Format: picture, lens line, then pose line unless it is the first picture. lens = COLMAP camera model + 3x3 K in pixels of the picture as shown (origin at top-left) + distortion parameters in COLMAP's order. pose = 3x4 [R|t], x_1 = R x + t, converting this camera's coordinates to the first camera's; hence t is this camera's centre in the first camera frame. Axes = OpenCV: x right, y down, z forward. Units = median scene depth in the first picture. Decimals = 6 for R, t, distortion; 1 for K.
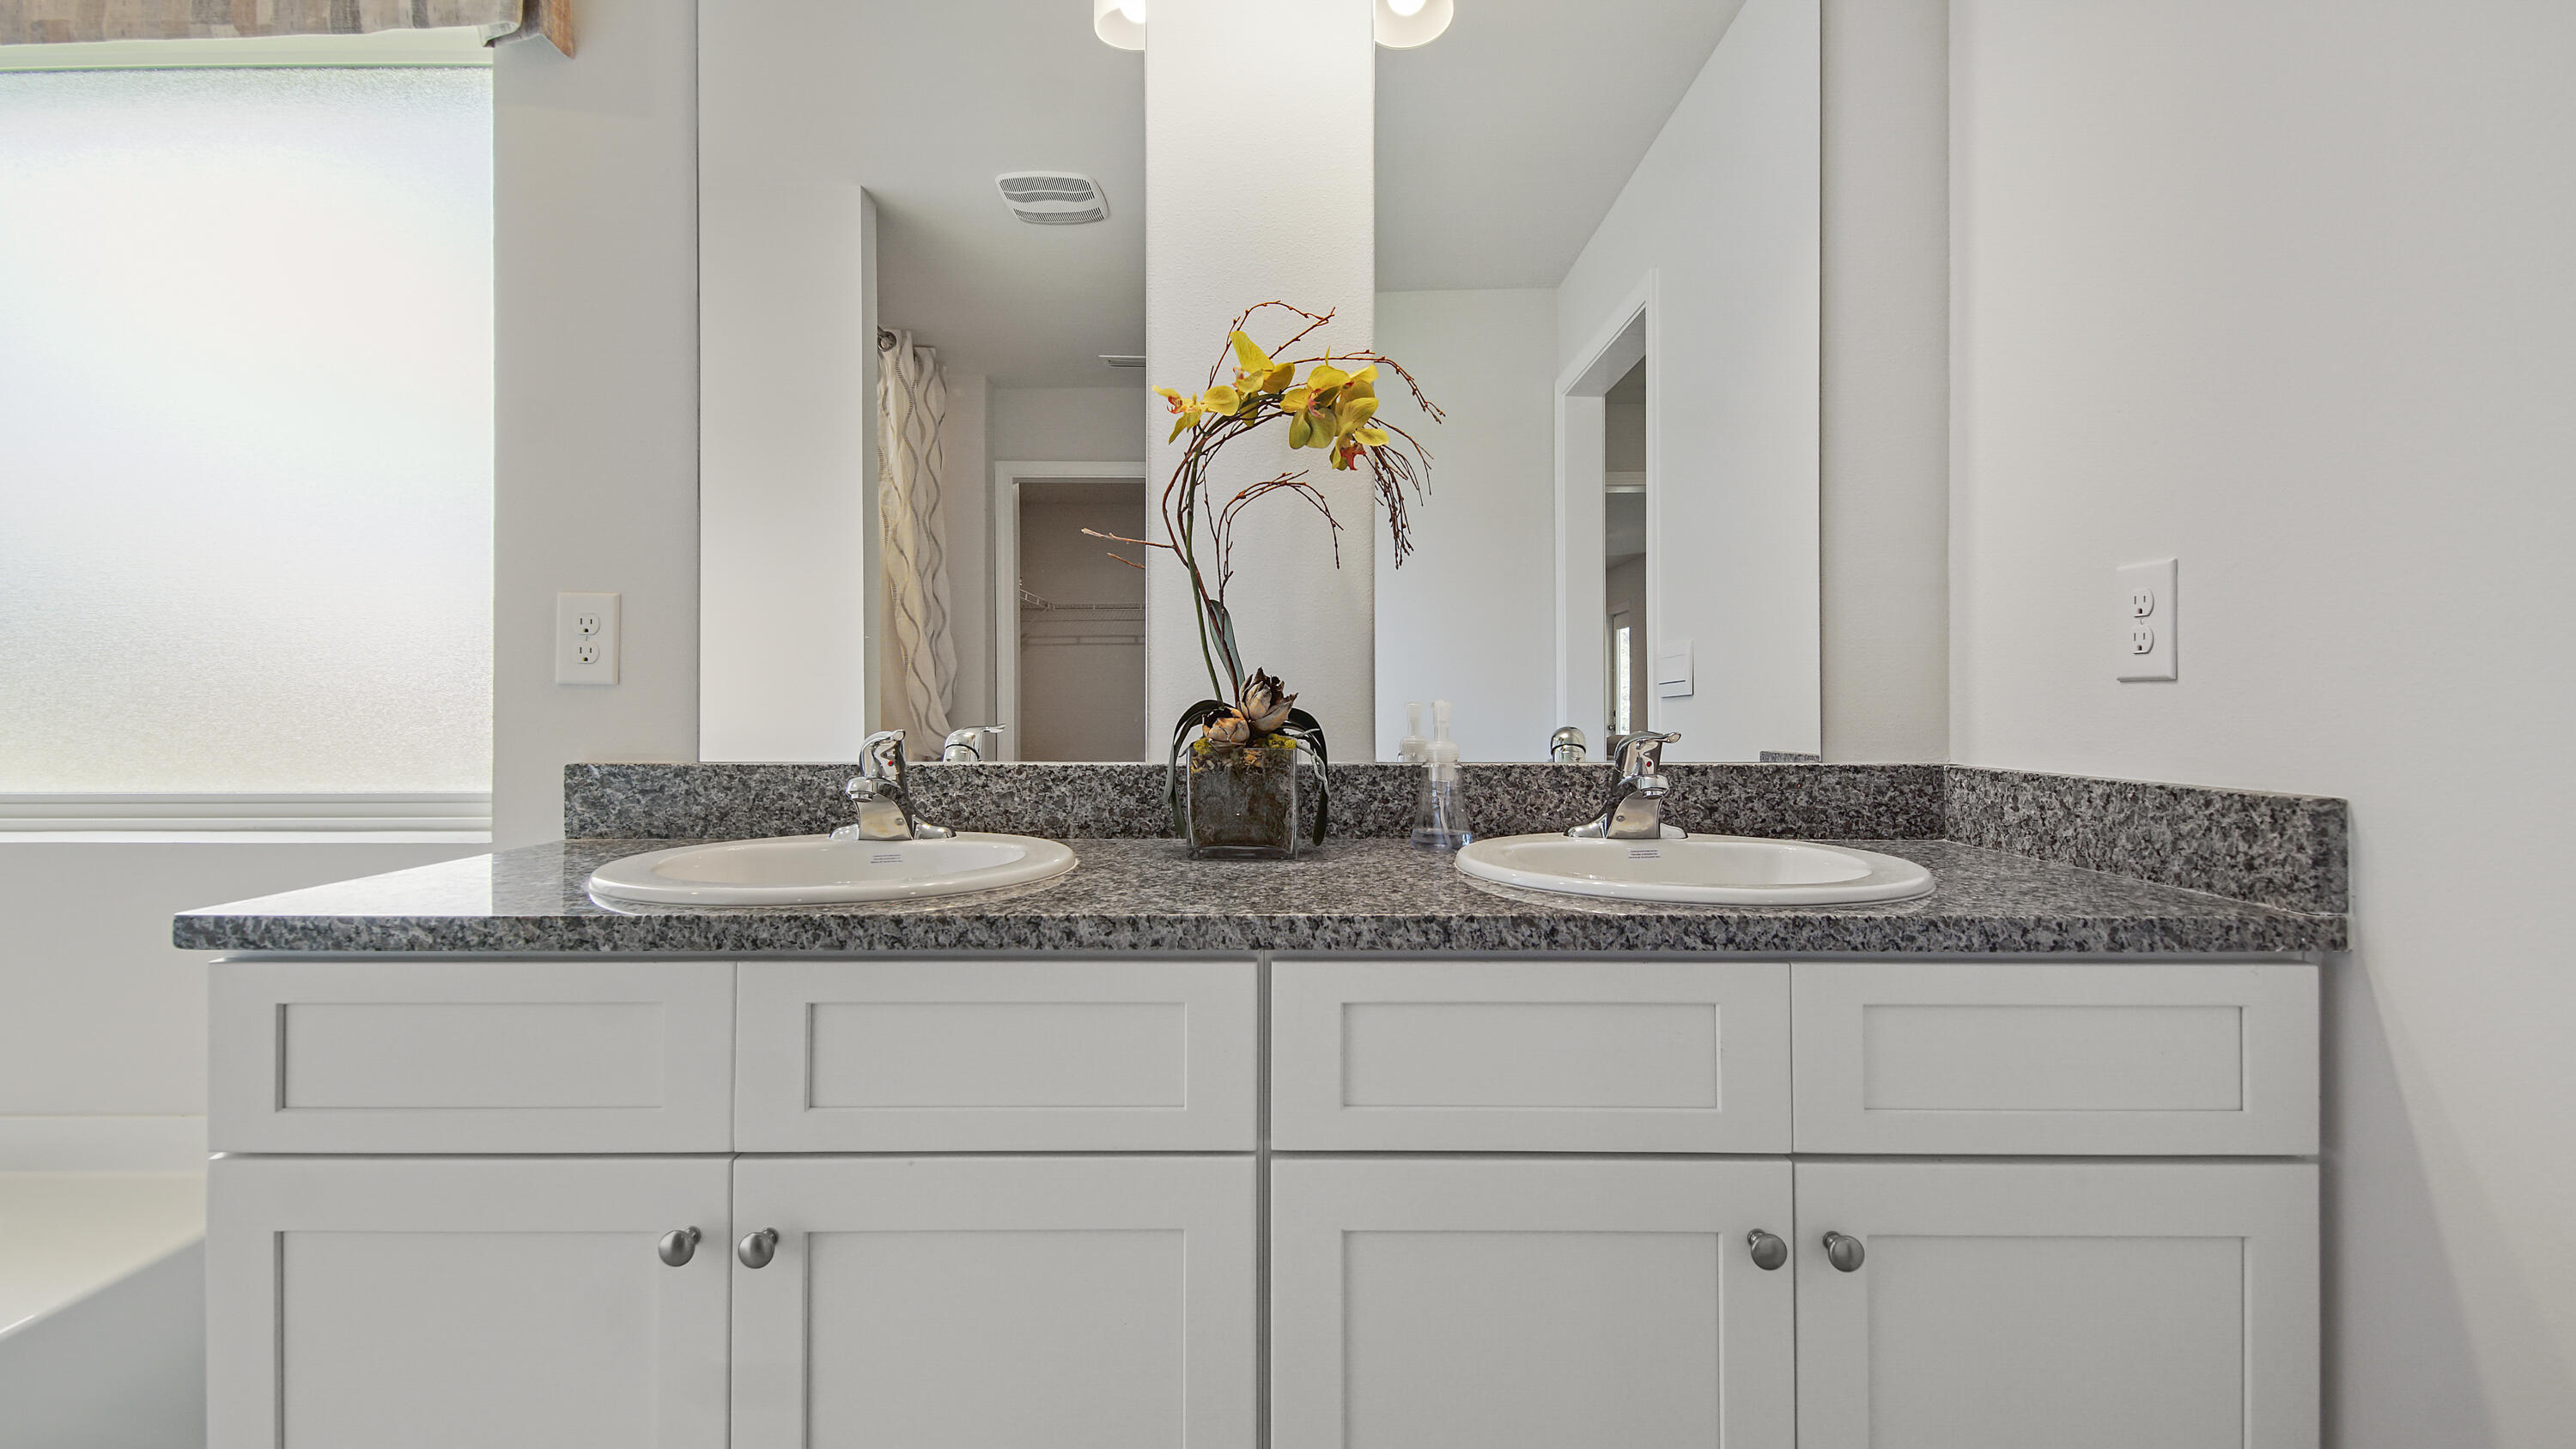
lens RADIAL K [[1139.3, 0, 1278.8], [0, 1139.3, 709.2], [0, 0, 1]] dist [-0.000791, -0.000392]
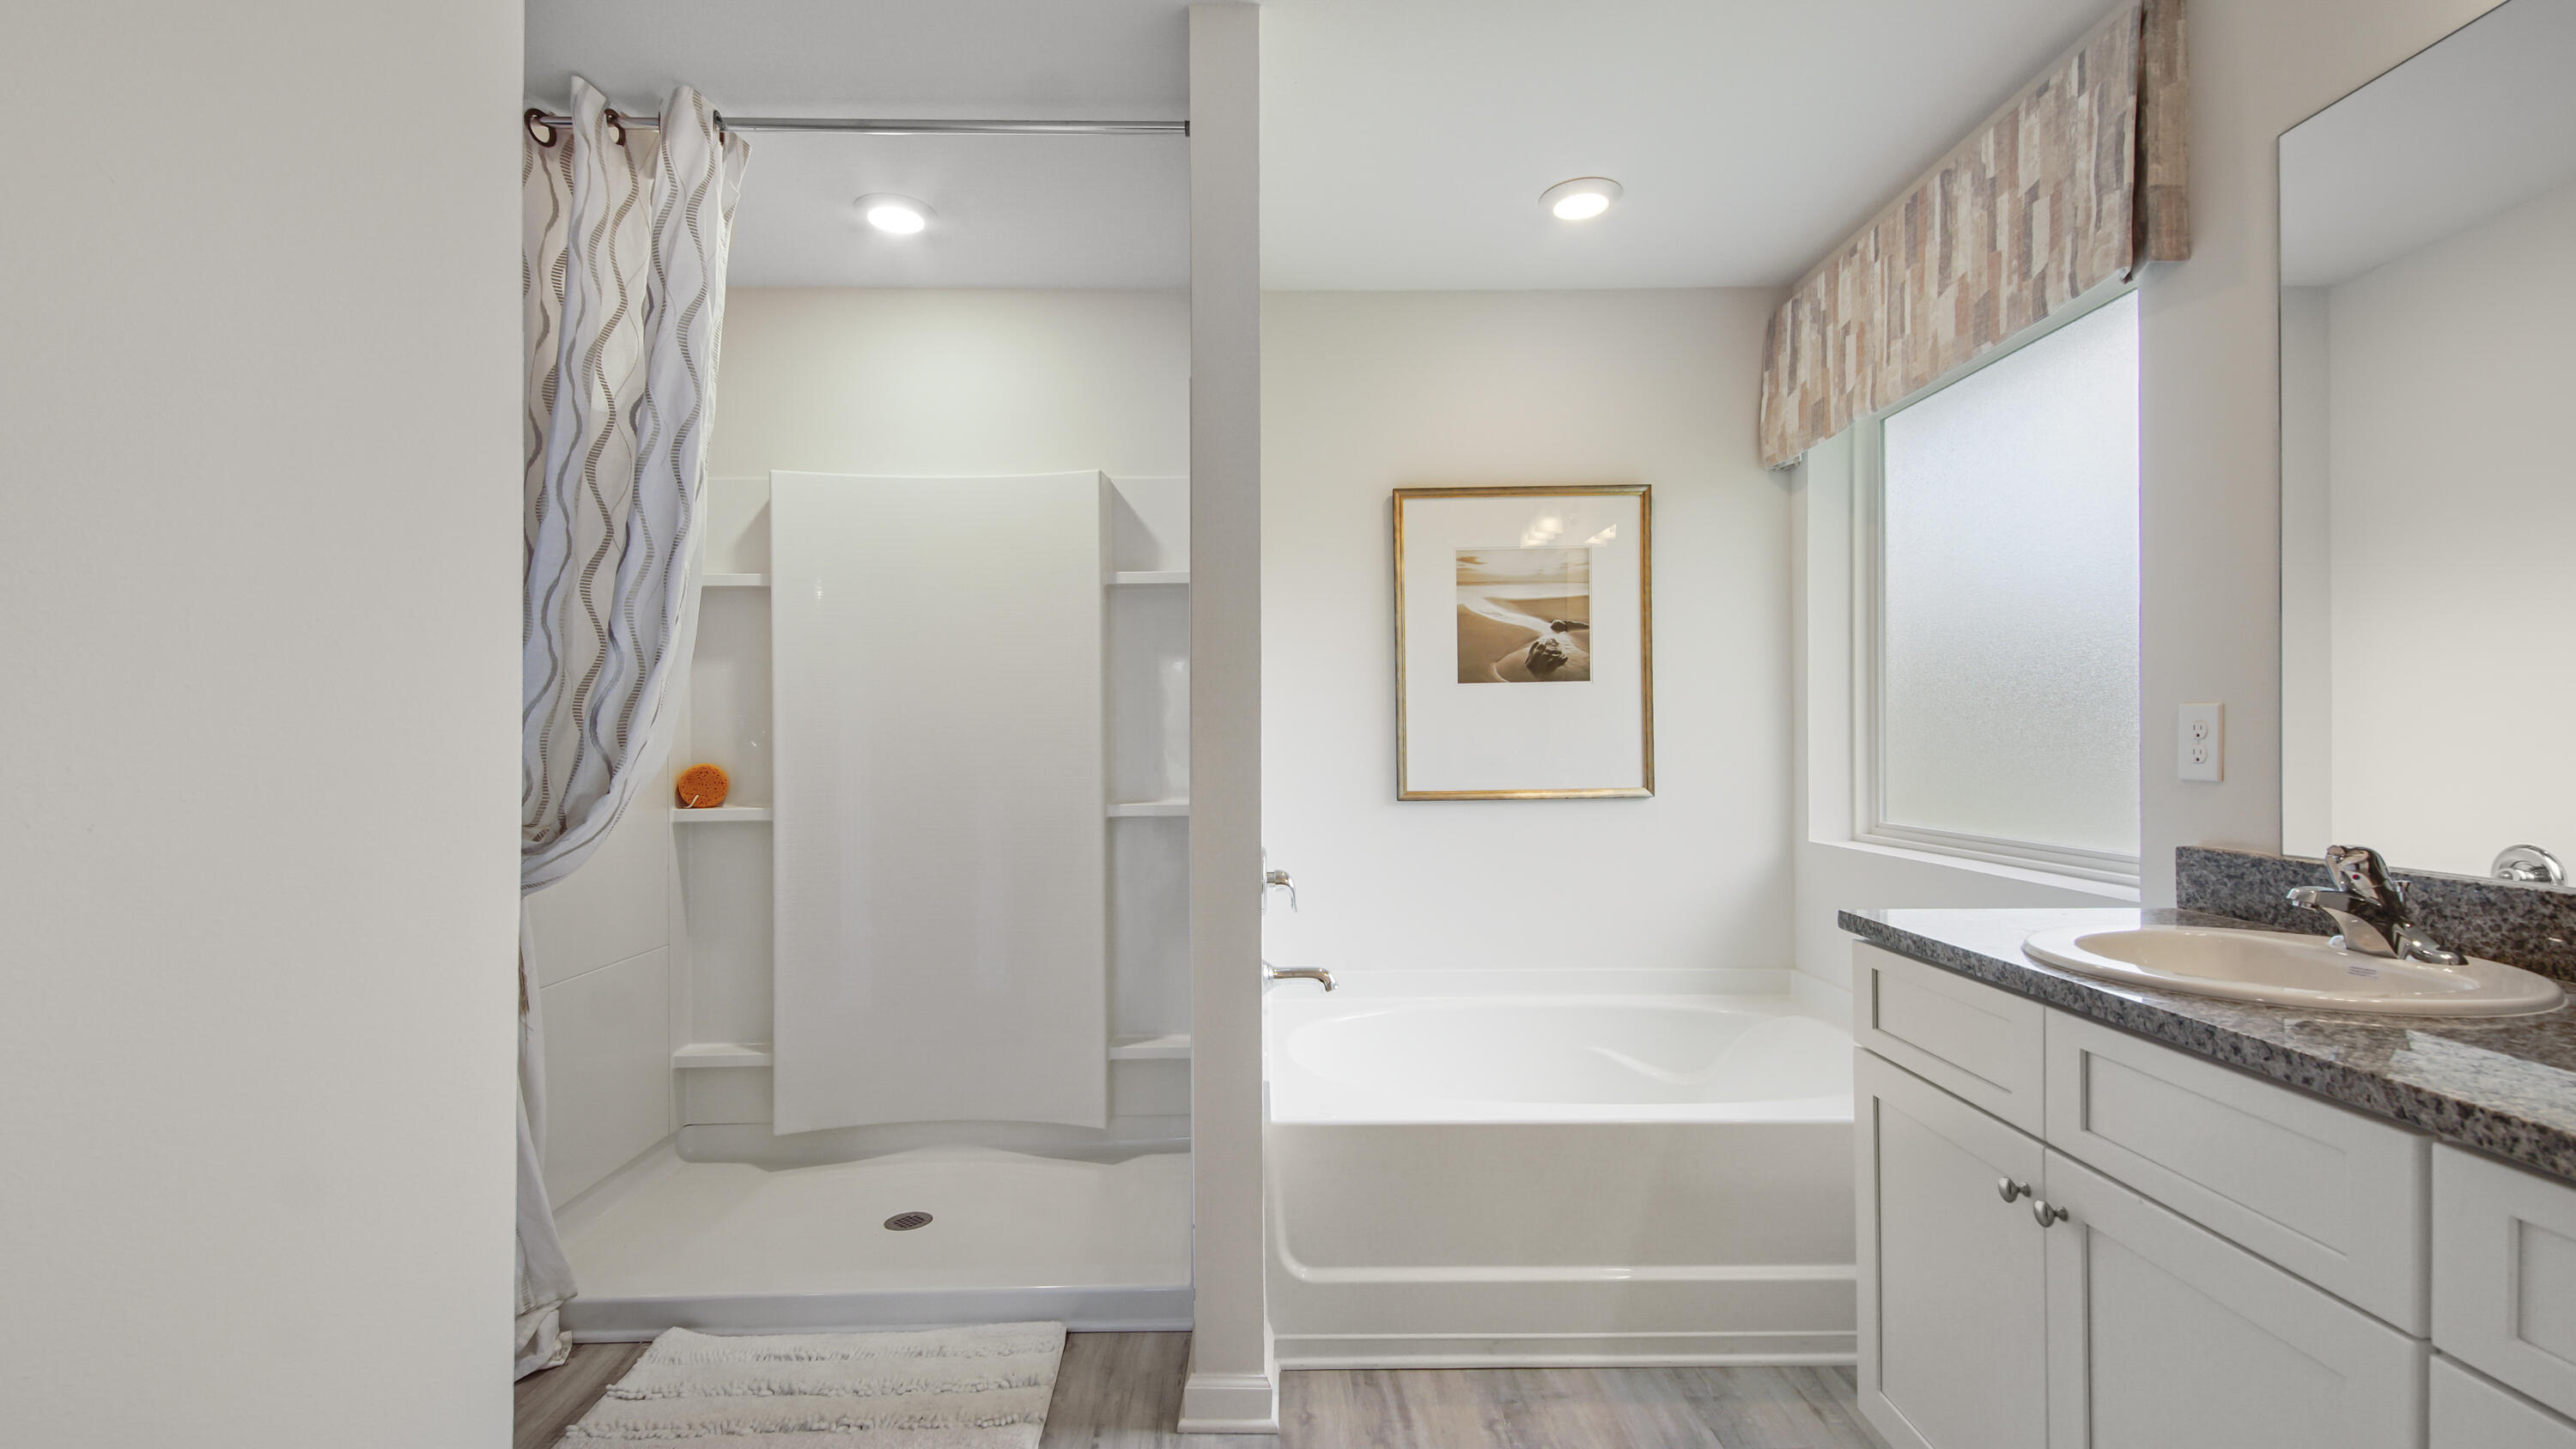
lens RADIAL K [[1141.2, 0, 1292.0], [0, 1141.2, 746.5], [0, 0, 1]] dist [0.002306, -0.008737]
pose [[0.010652, 0.007377, -0.999916, 0.581715], [0.001672, 0.999971, 0.007395, -0.069091], [0.999942, -0.001750, 0.010639, 0.041078]]
